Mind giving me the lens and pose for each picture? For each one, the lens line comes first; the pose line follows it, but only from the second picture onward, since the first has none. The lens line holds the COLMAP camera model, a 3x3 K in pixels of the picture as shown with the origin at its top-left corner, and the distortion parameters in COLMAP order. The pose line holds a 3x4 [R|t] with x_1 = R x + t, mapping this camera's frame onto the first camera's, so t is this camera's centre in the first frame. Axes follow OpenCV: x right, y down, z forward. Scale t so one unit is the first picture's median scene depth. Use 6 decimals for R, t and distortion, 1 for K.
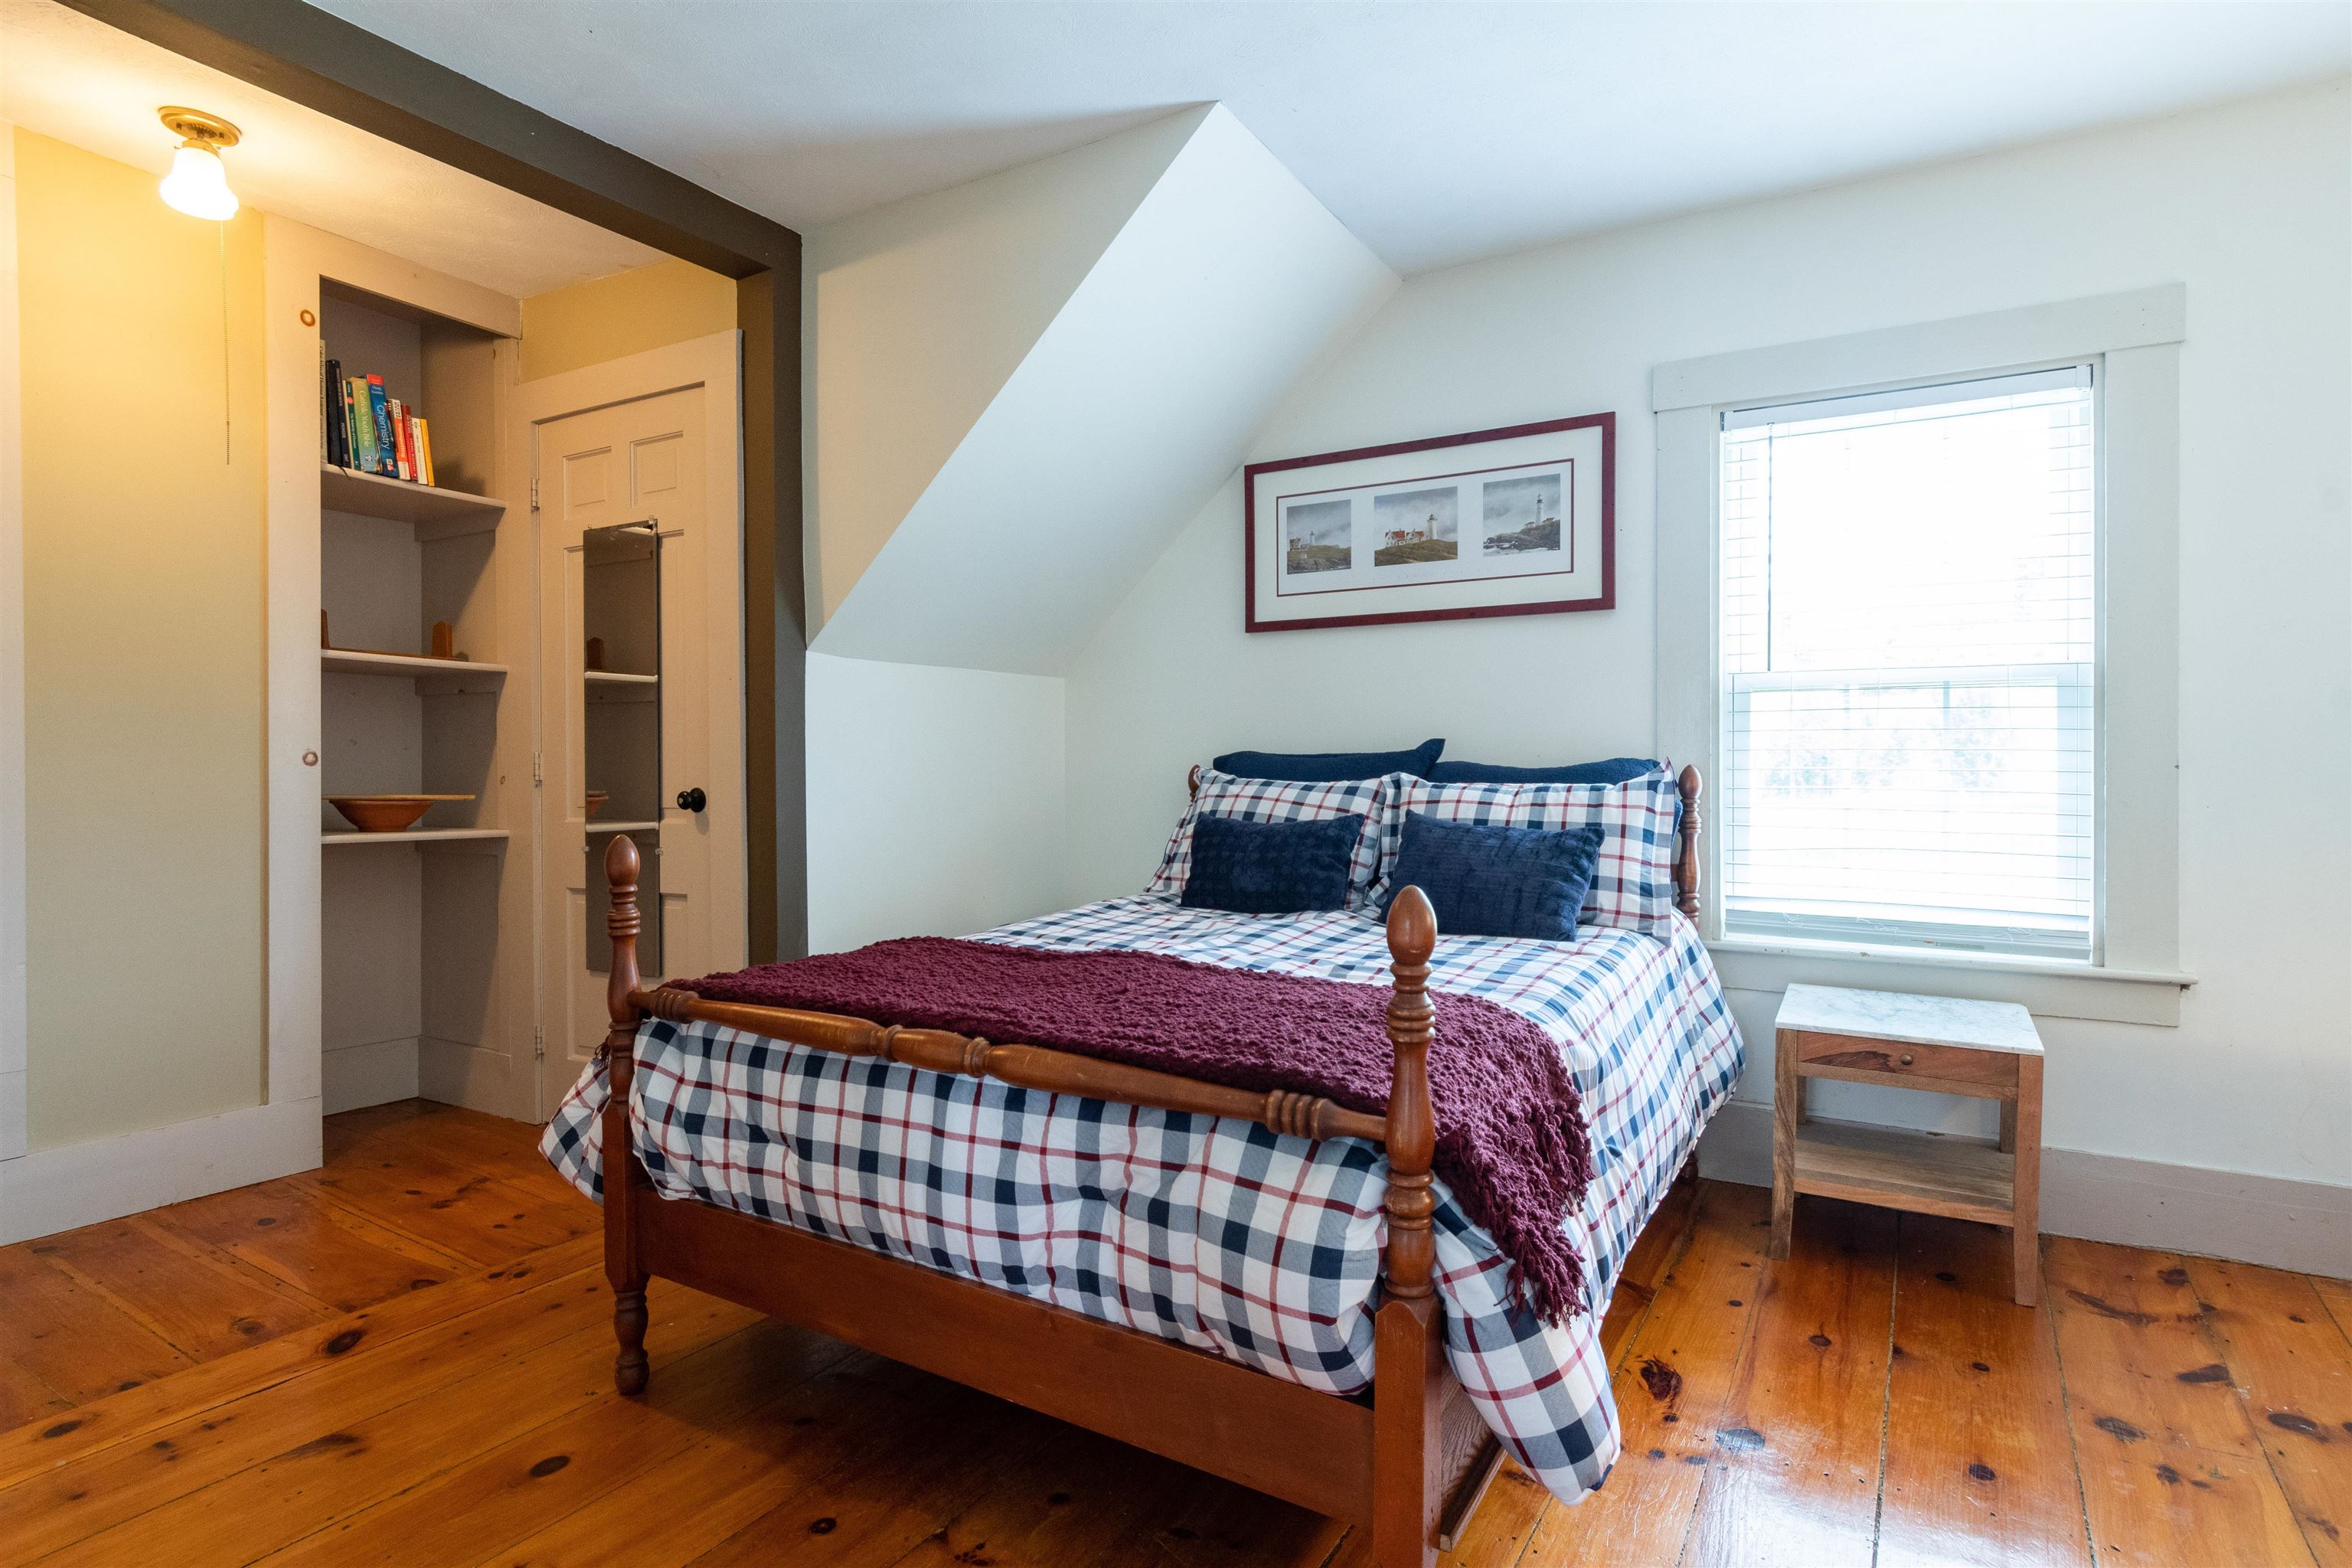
lens RADIAL K [[1217.7, 0, 1174.8], [0, 1217.7, 749.7], [0, 0, 1]] dist [-0.001369, -0.000494]
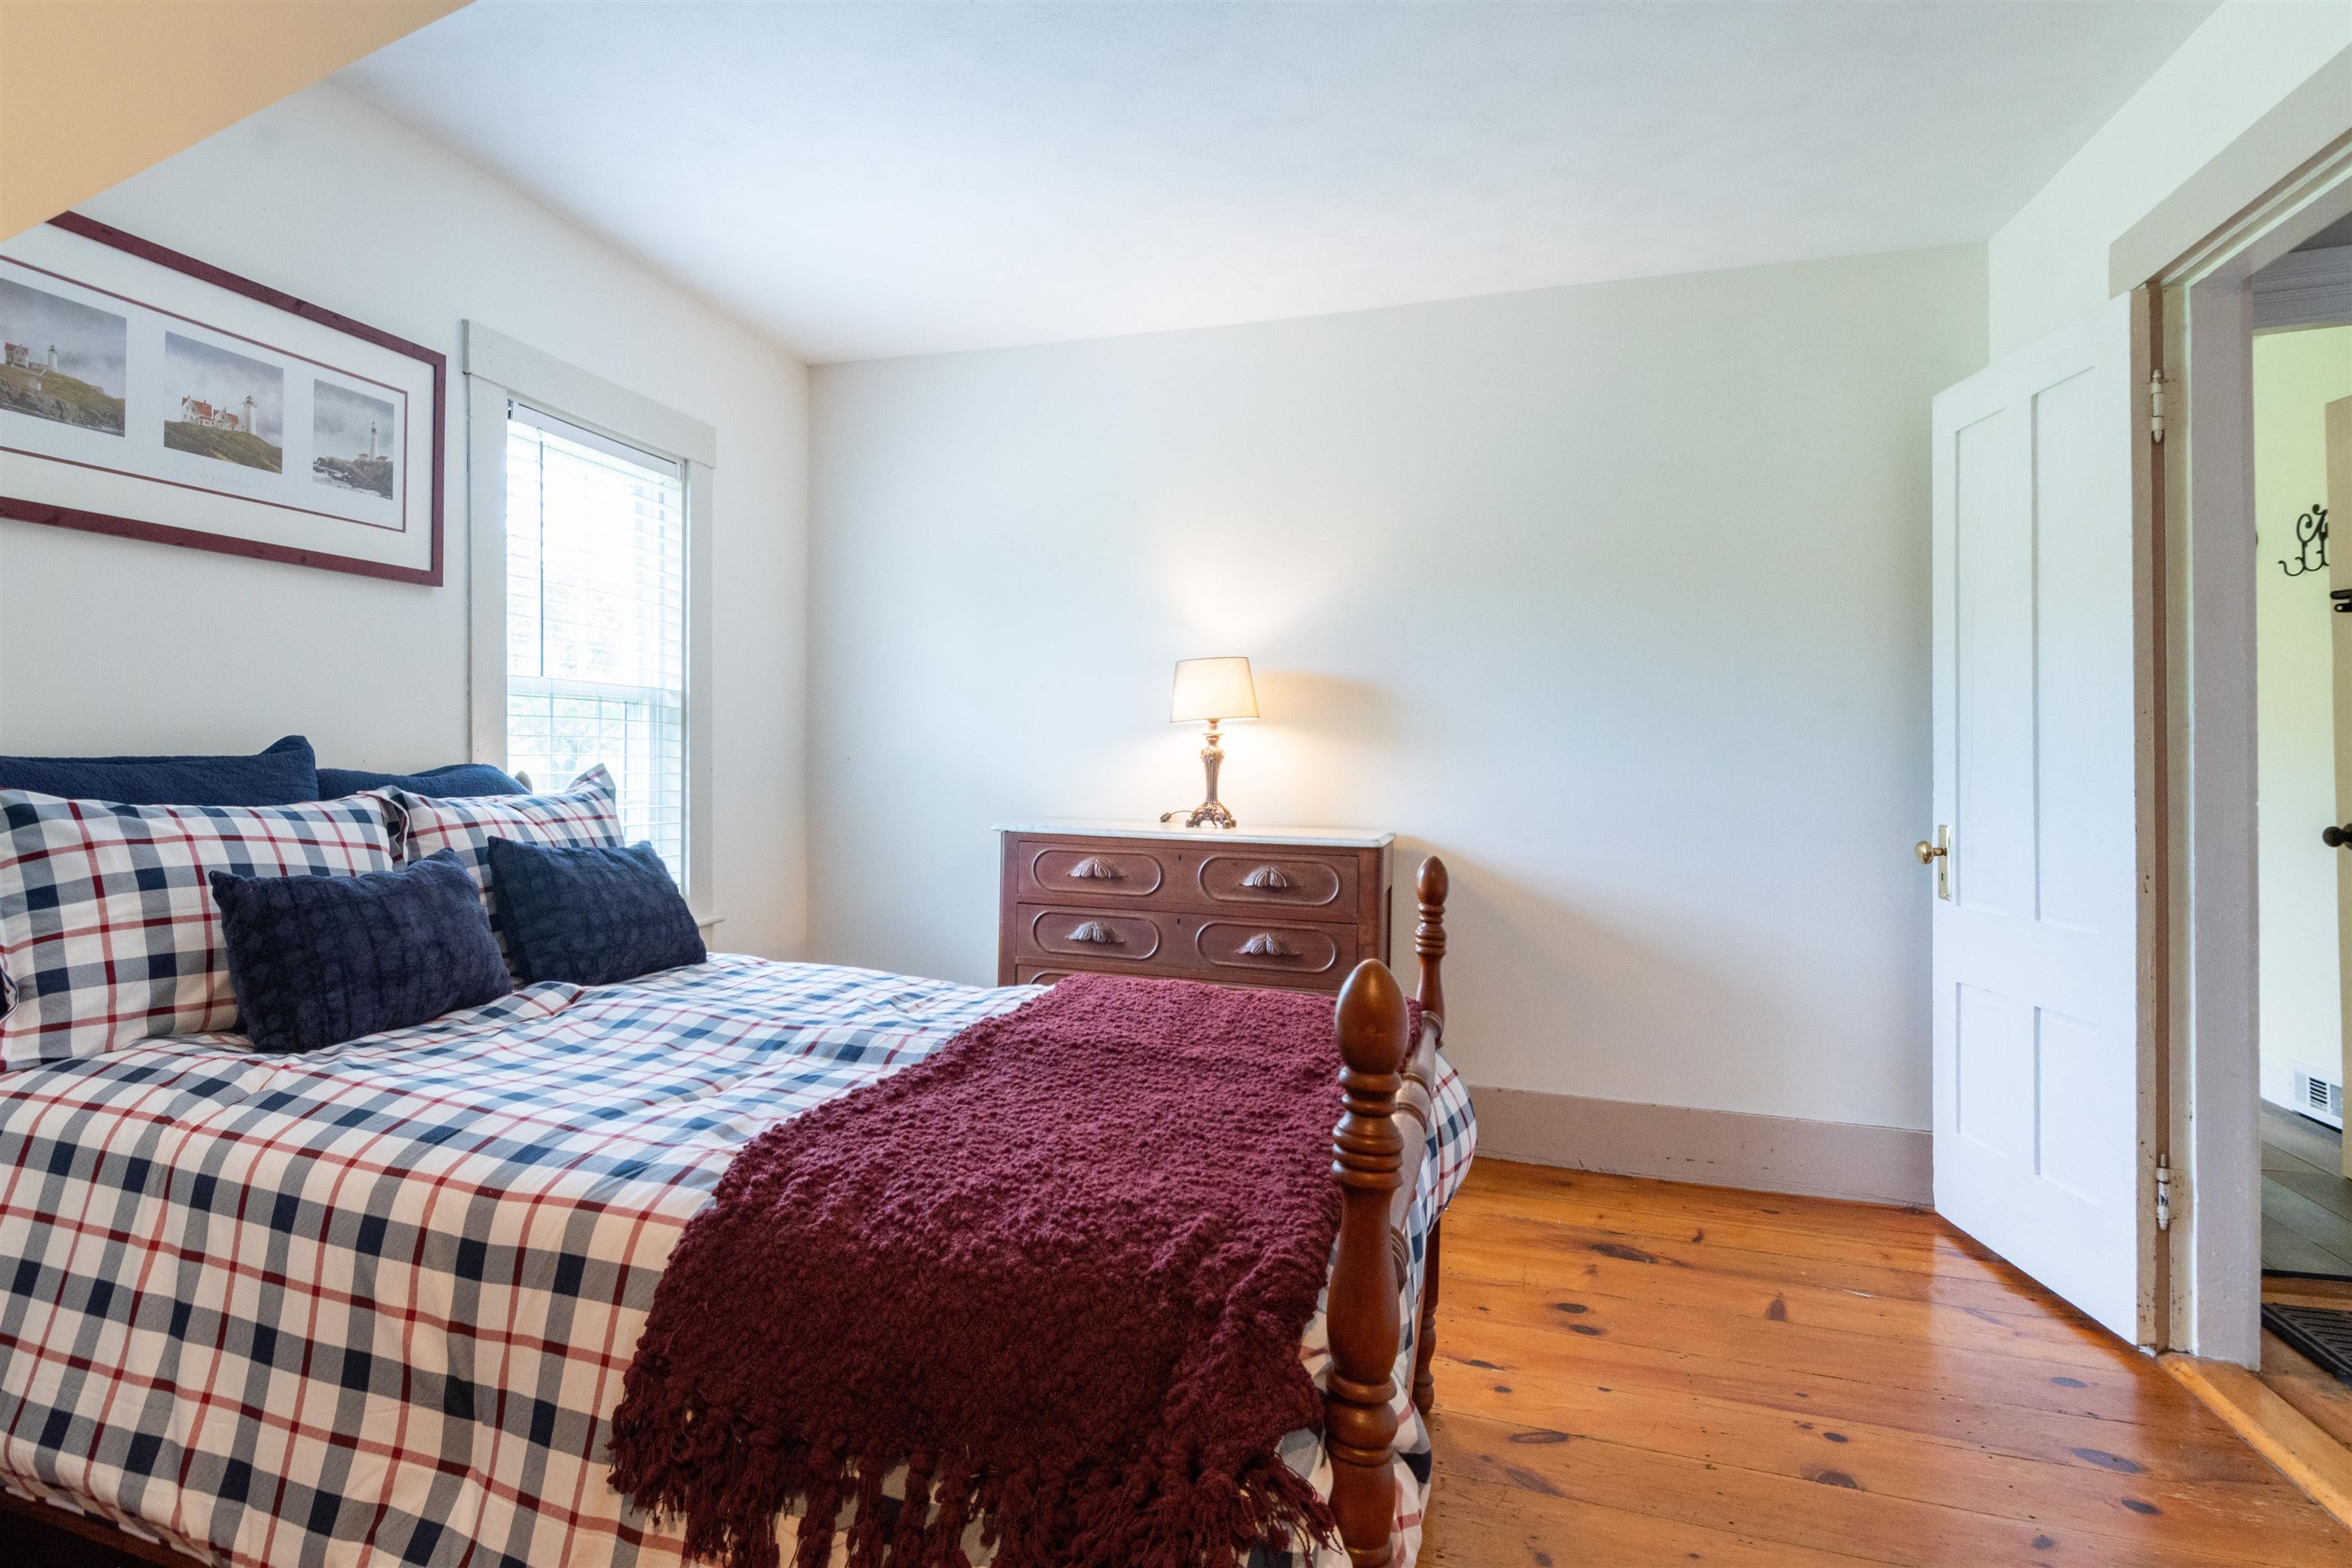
lens RADIAL K [[1217.7, 0, 1174.8], [0, 1217.7, 749.7], [0, 0, 1]] dist [-0.001369, -0.000494]
pose [[-0.278495, 0.005365, 0.960423, -0.573746], [0.003257, 0.999984, -0.004641, 0.003687], [-0.960432, 0.001835, -0.278508, 0.716592]]
